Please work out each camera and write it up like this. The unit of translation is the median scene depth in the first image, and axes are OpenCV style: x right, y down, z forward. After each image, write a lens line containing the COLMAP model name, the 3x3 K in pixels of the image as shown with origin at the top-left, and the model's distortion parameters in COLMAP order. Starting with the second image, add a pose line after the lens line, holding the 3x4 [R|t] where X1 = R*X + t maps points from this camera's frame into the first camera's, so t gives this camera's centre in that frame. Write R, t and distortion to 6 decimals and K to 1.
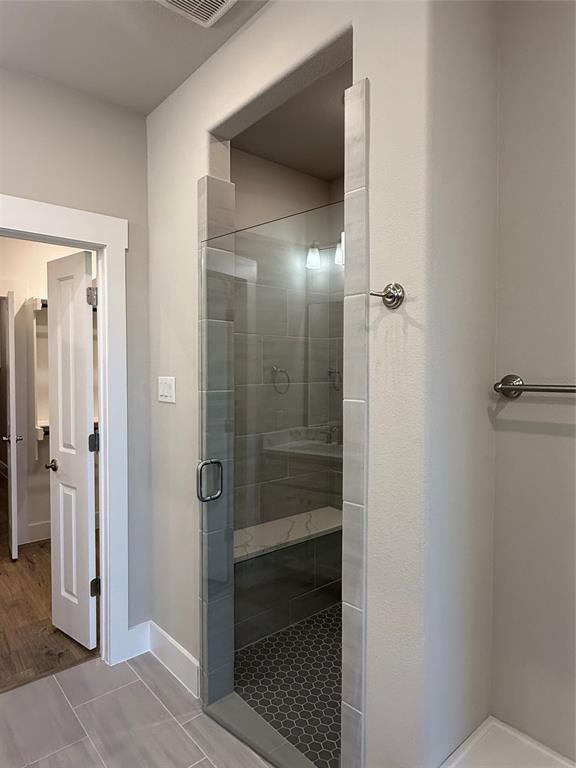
lens RADIAL K [[472.3, 0, 287.0], [0, 472.3, 384.4], [0, 0, 1]] dist [0.003200, 0.001348]
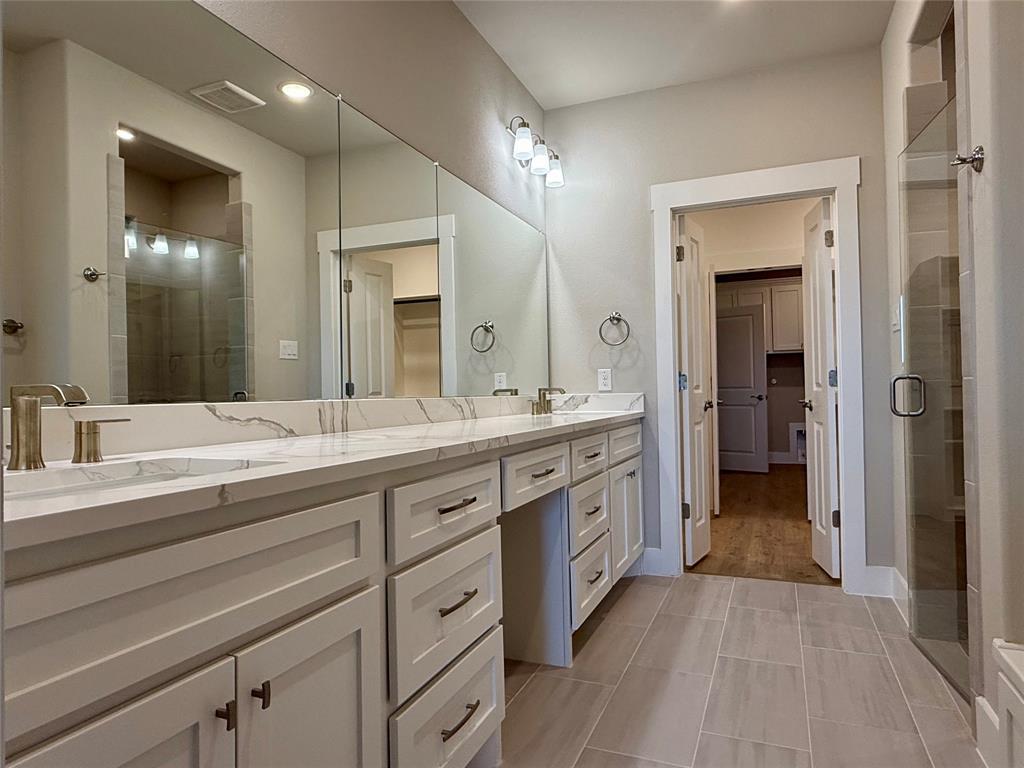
lens RADIAL K [[629.7, 0, 512.6], [0, 629.7, 383.8], [0, 0, 1]] dist [0.003200, 0.001348]
pose [[0.447084, -0.018705, -0.894296, 0.521693], [-0.009114, 0.999634, -0.025464, 0.179331], [0.894445, 0.019536, 0.446750, -0.258310]]
